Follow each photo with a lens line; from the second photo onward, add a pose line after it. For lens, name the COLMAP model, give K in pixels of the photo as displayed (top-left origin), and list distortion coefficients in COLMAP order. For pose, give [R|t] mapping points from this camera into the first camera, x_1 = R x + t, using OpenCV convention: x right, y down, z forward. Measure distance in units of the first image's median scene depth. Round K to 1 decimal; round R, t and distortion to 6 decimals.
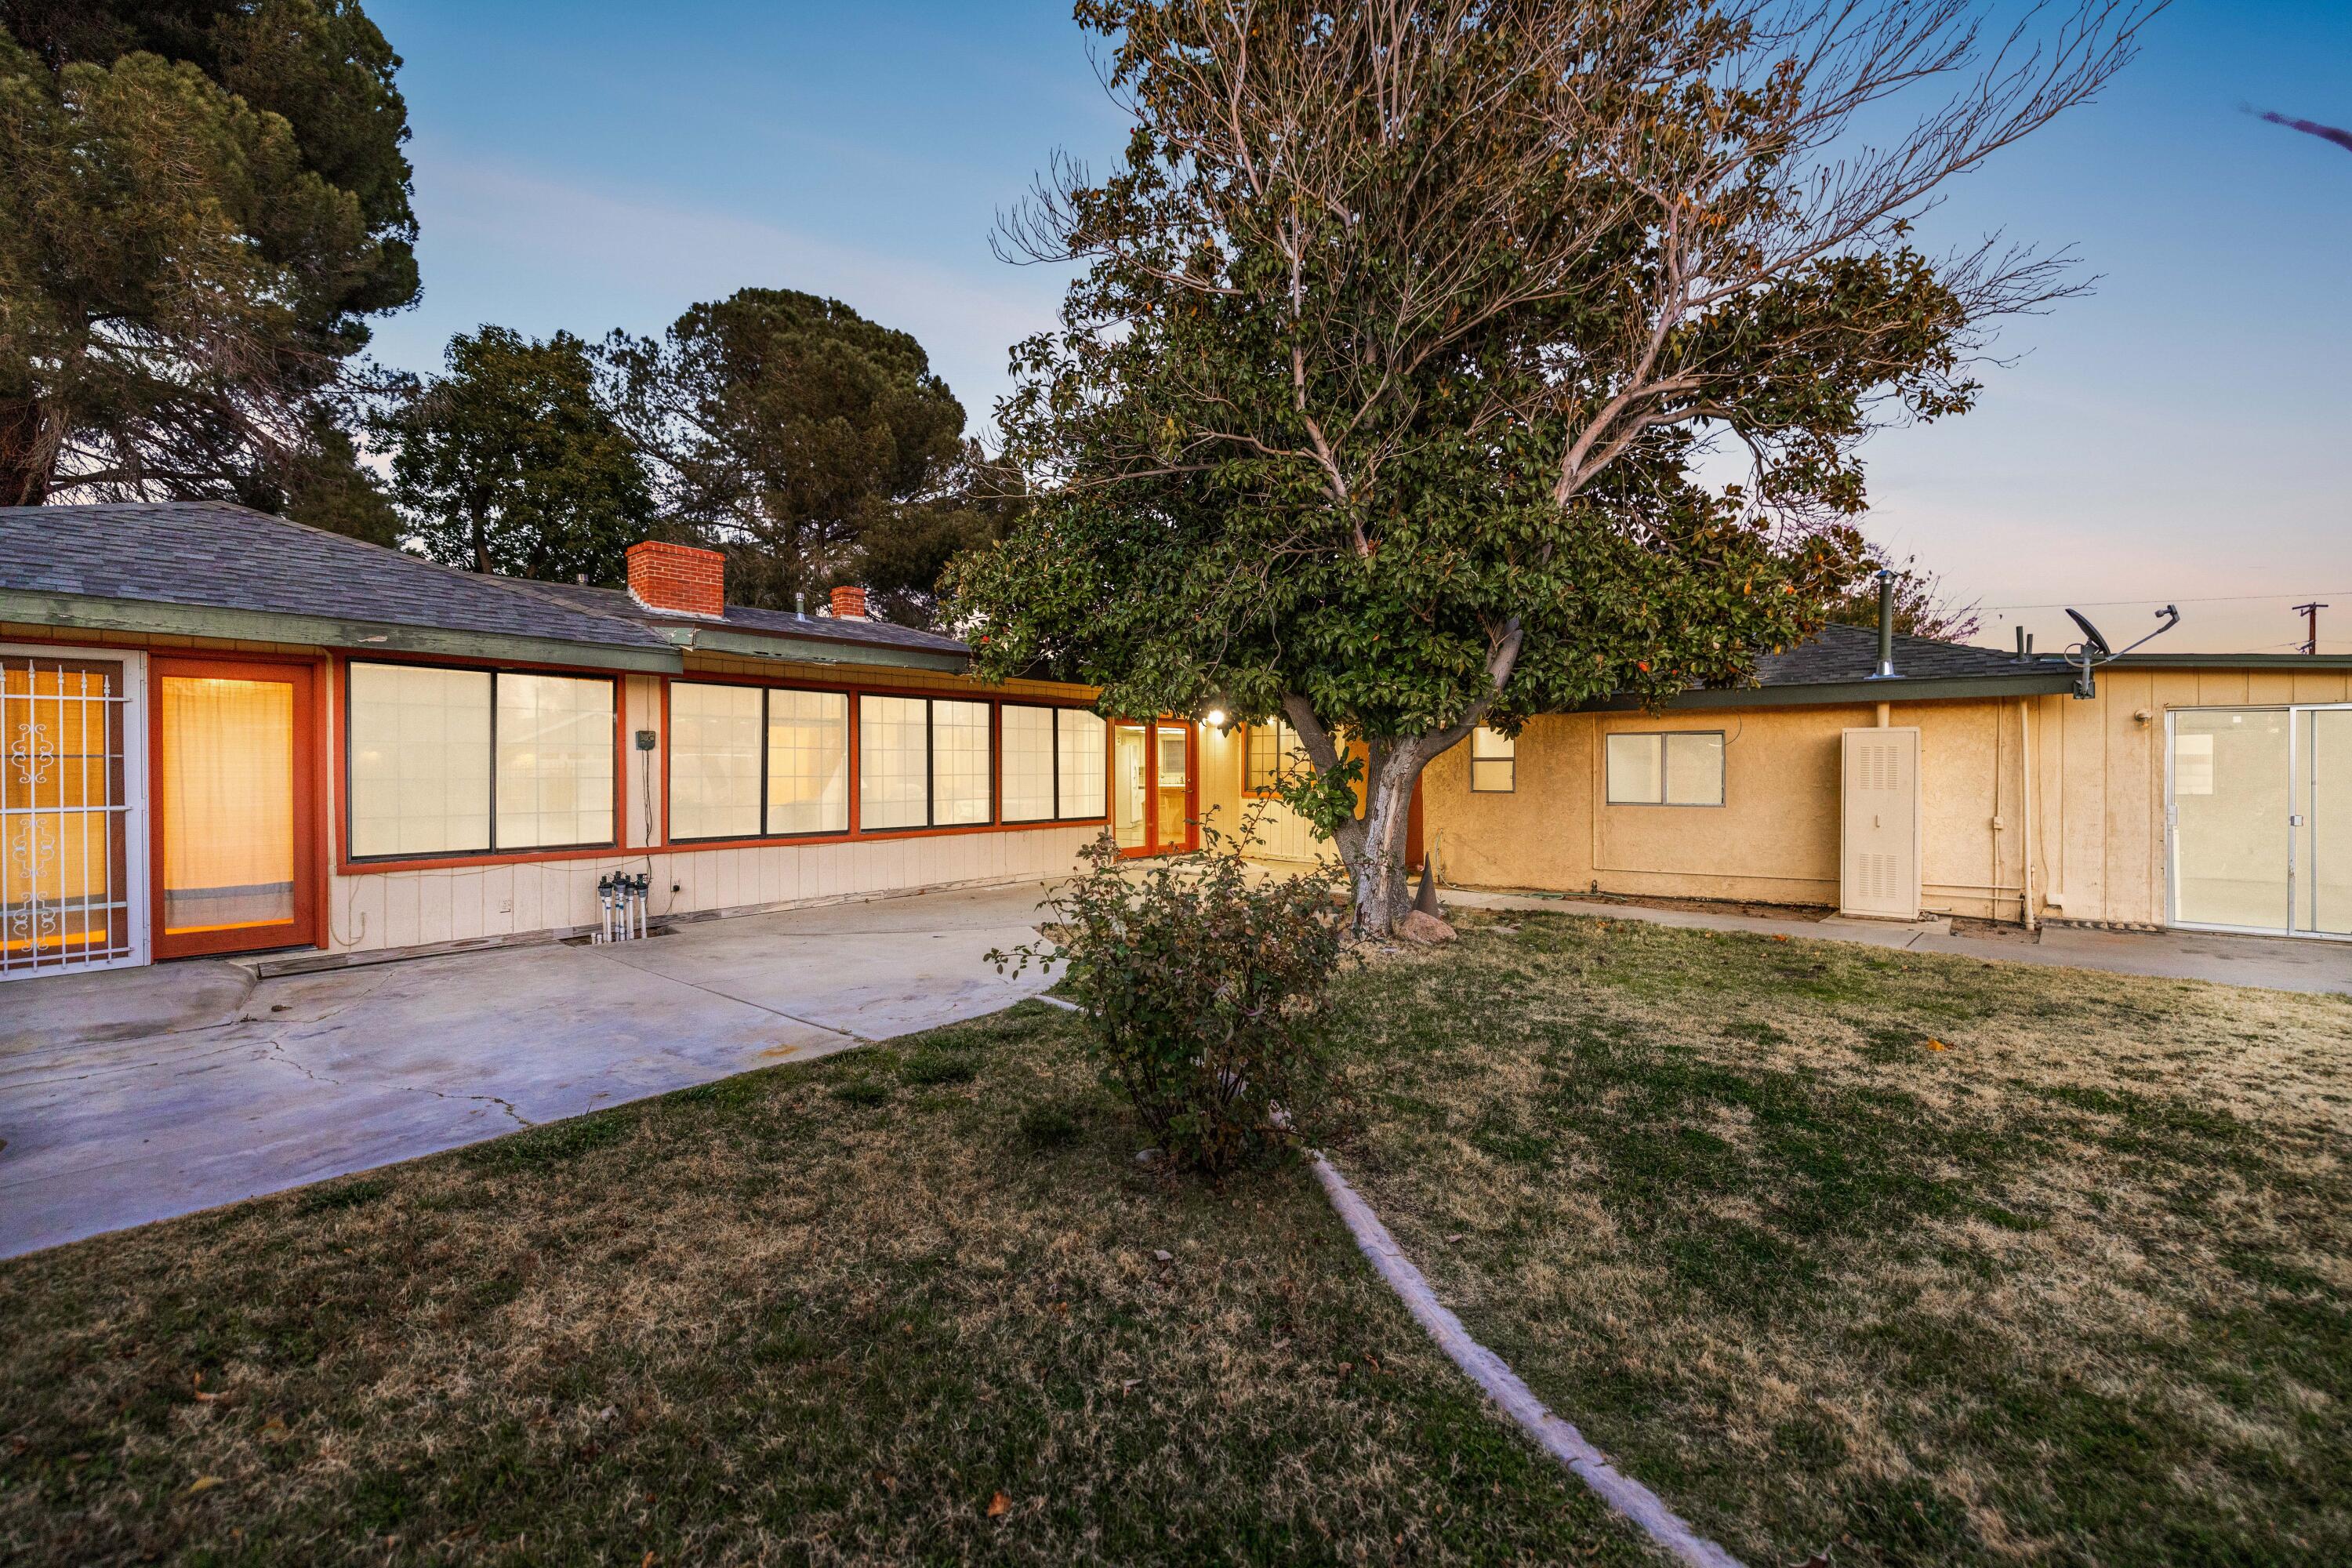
lens RADIAL K [[981.5, 0, 1171.3], [0, 981.5, 771.9], [0, 0, 1]] dist [-0.001397, -0.000250]
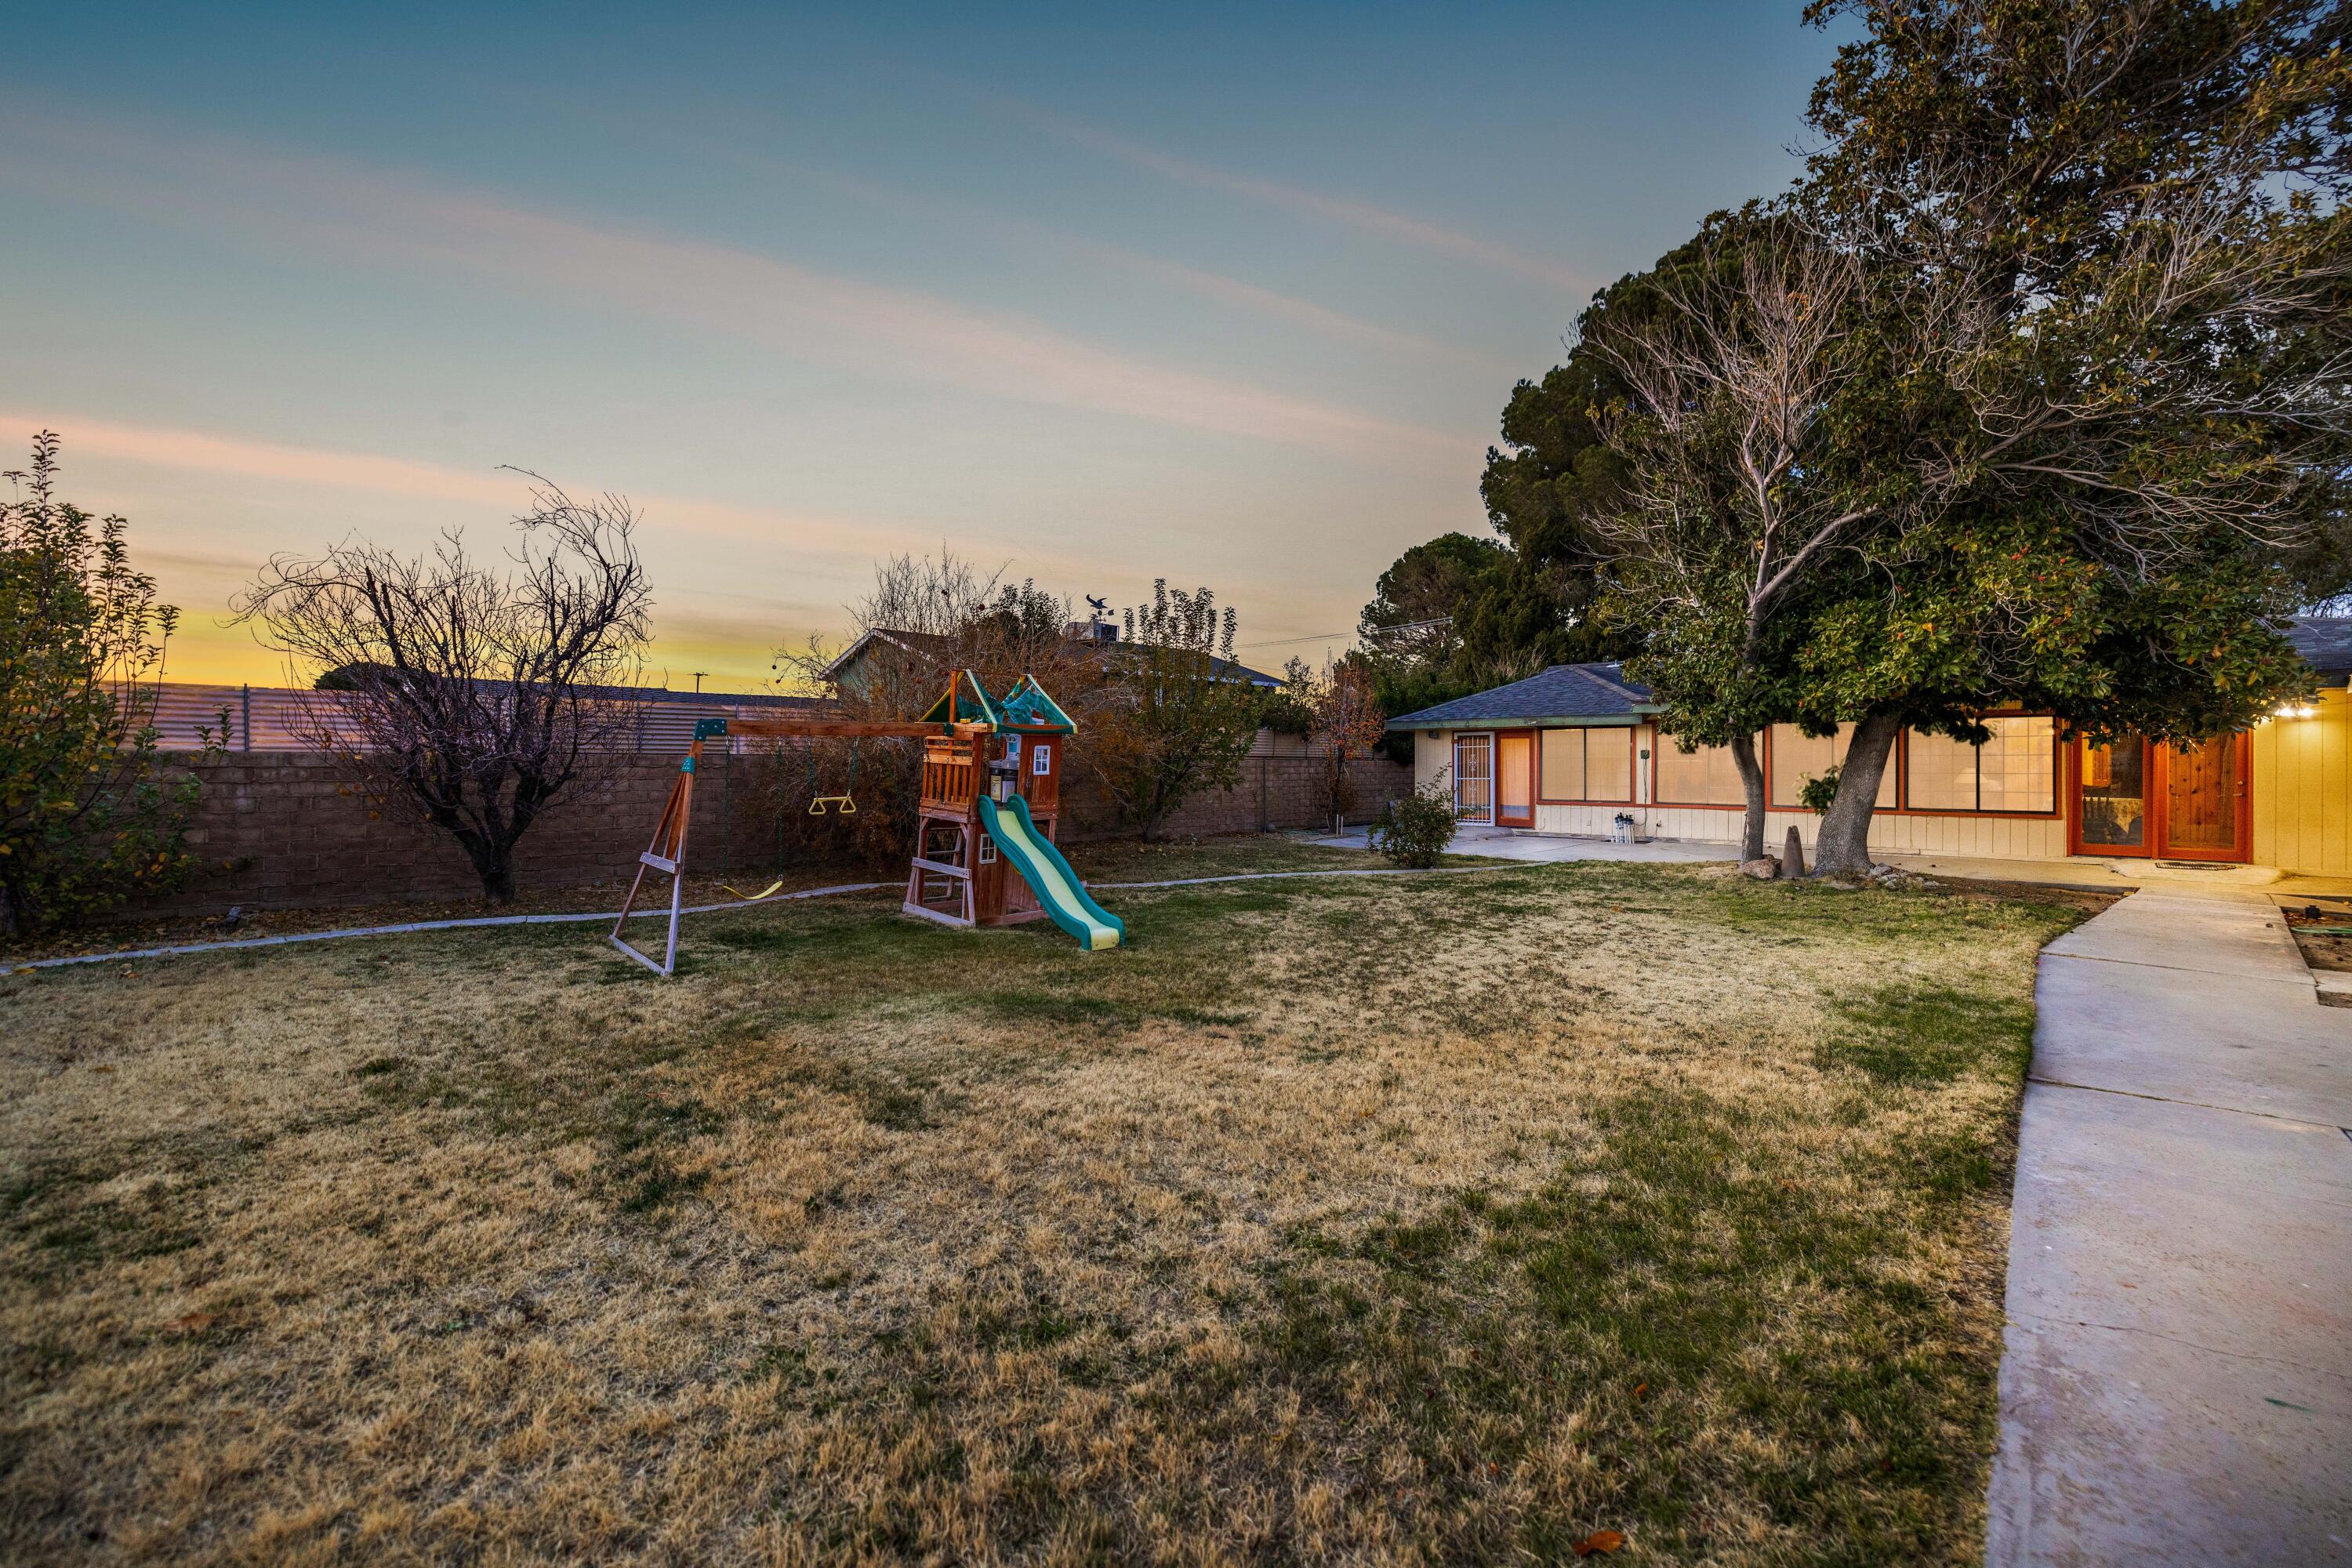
lens RADIAL K [[981.5, 0, 1171.3], [0, 981.5, 771.9], [0, 0, 1]] dist [-0.001397, -0.000250]
pose [[-0.156452, 0.001338, -0.987685, 1.966144], [-0.003152, 0.999993, 0.001854, 0.005817], [0.987681, 0.003403, -0.156447, 0.345697]]
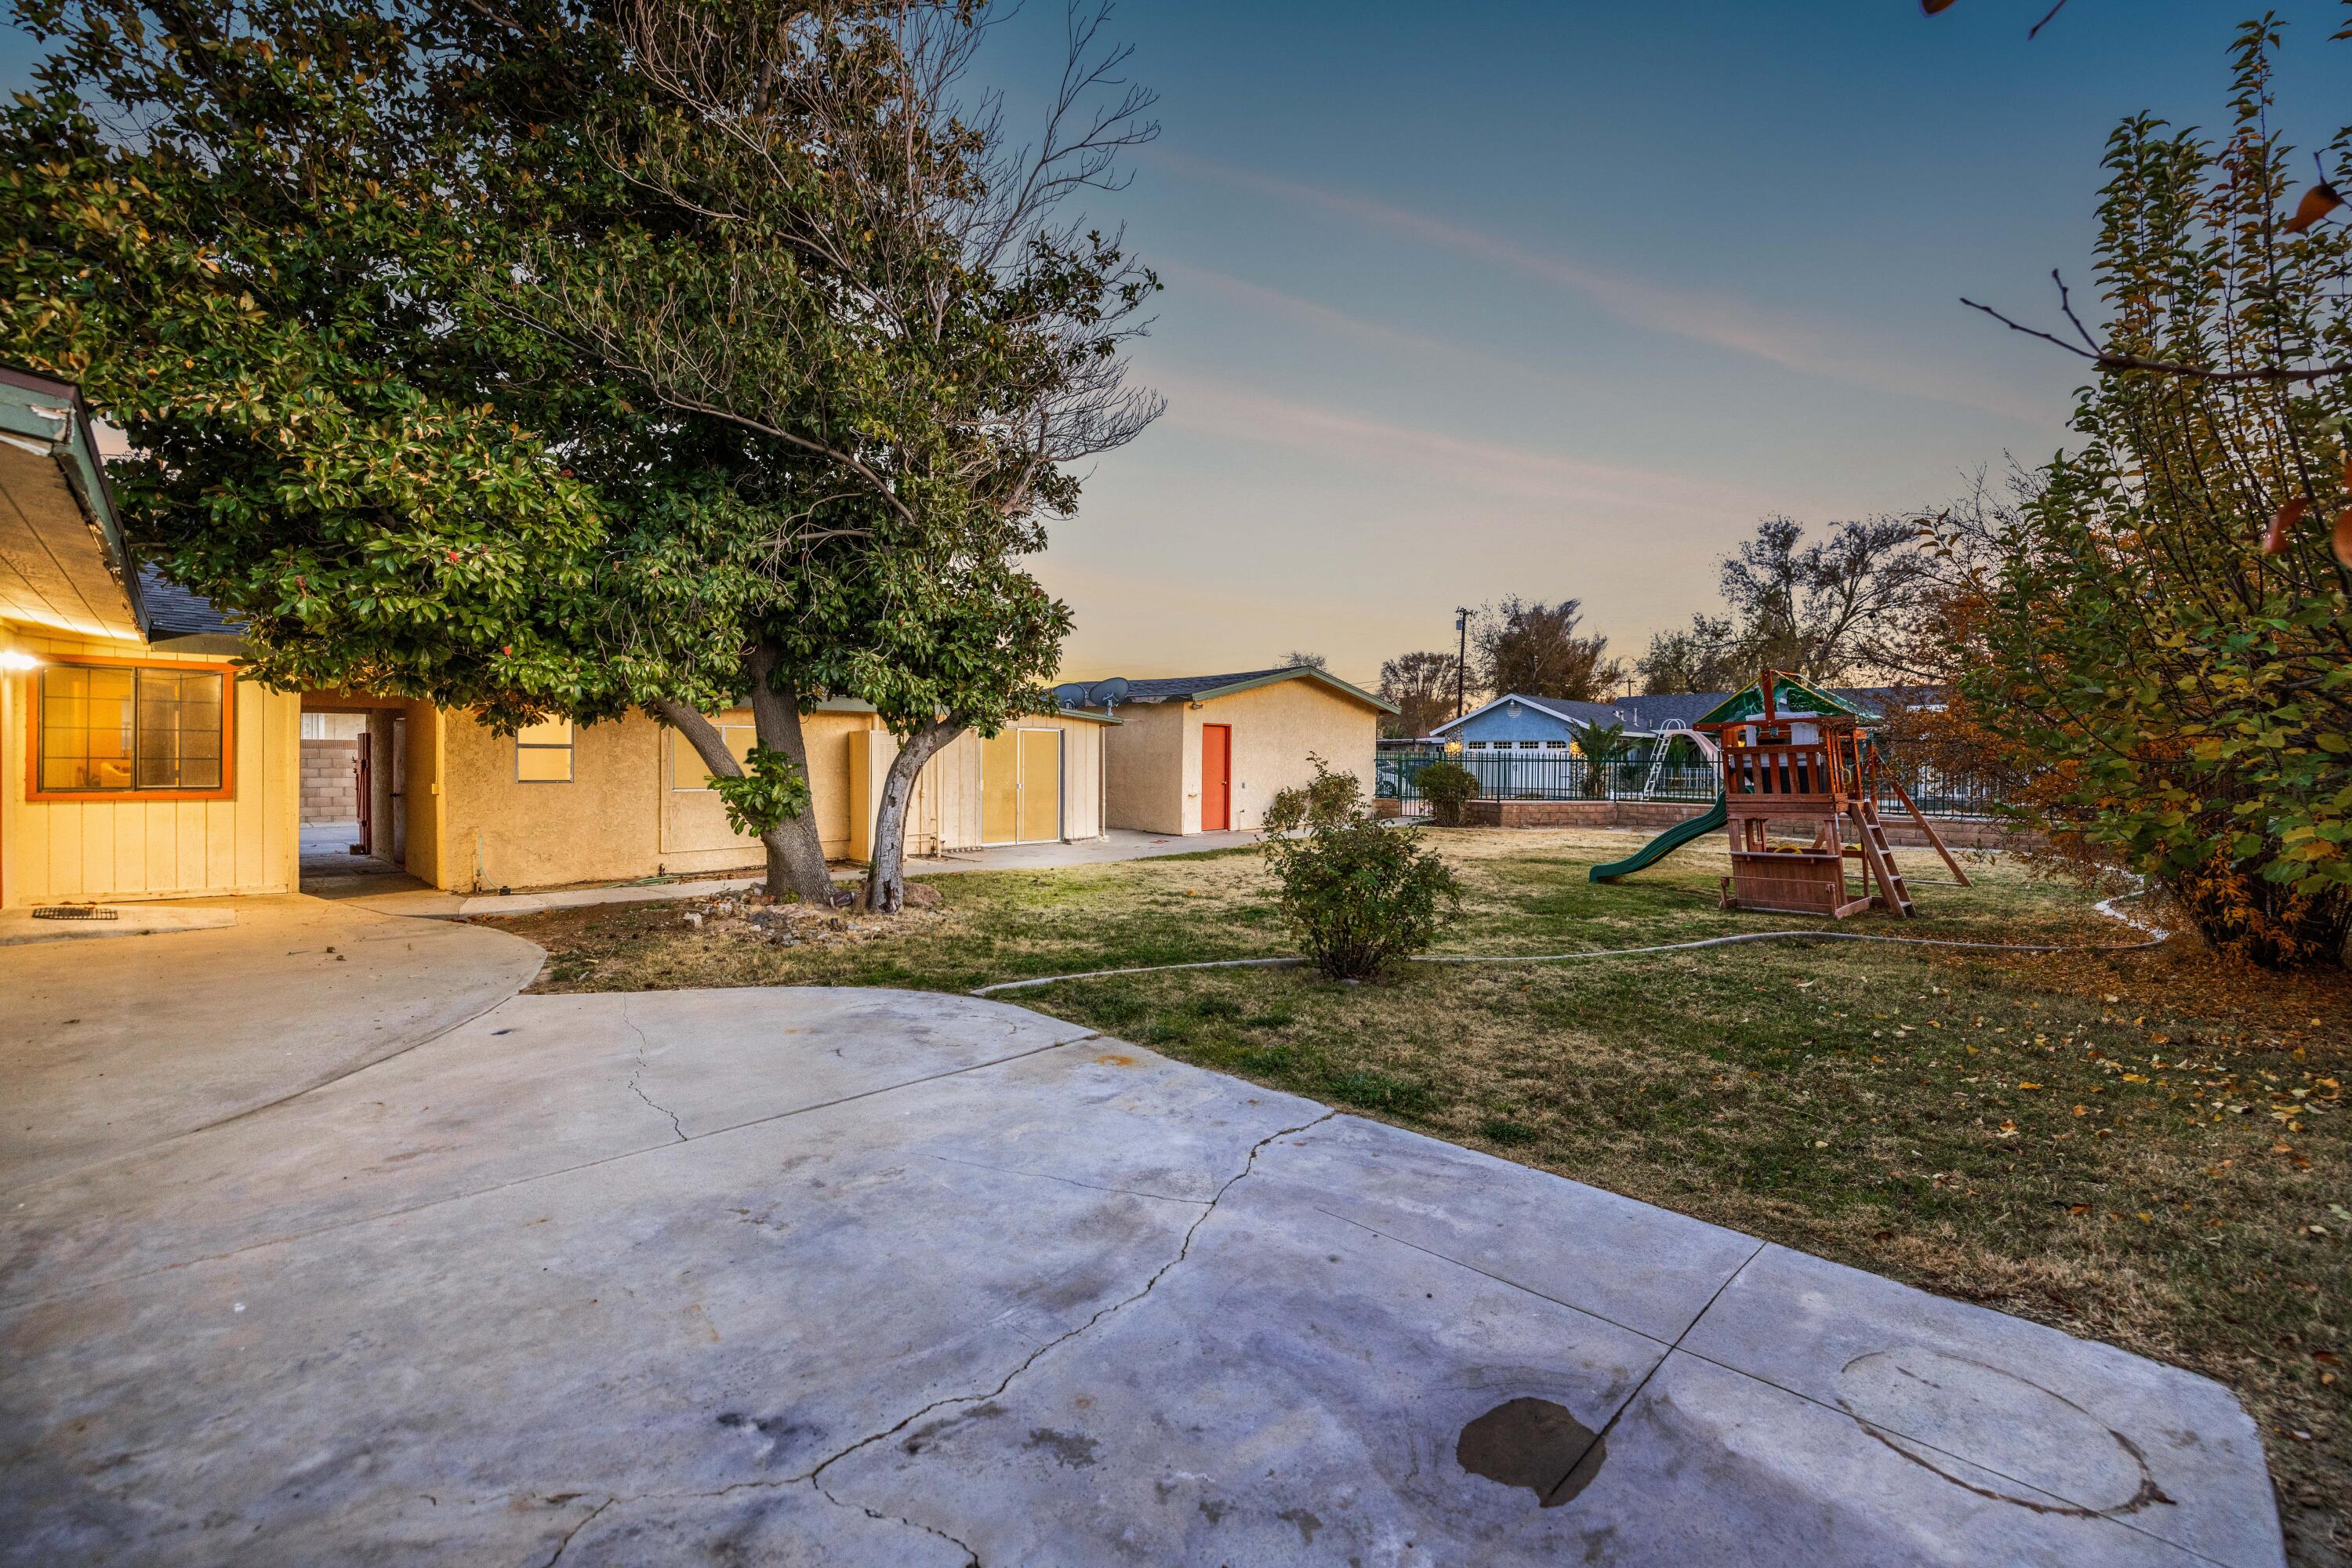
lens RADIAL K [[981.5, 0, 1171.3], [0, 981.5, 771.9], [0, 0, 1]] dist [-0.001397, -0.000250]
pose [[0.070595, -0.009656, 0.997458, -1.588513], [-0.011392, 0.999880, 0.010486, -0.017047], [-0.997440, -0.012104, 0.070477, 1.020133]]
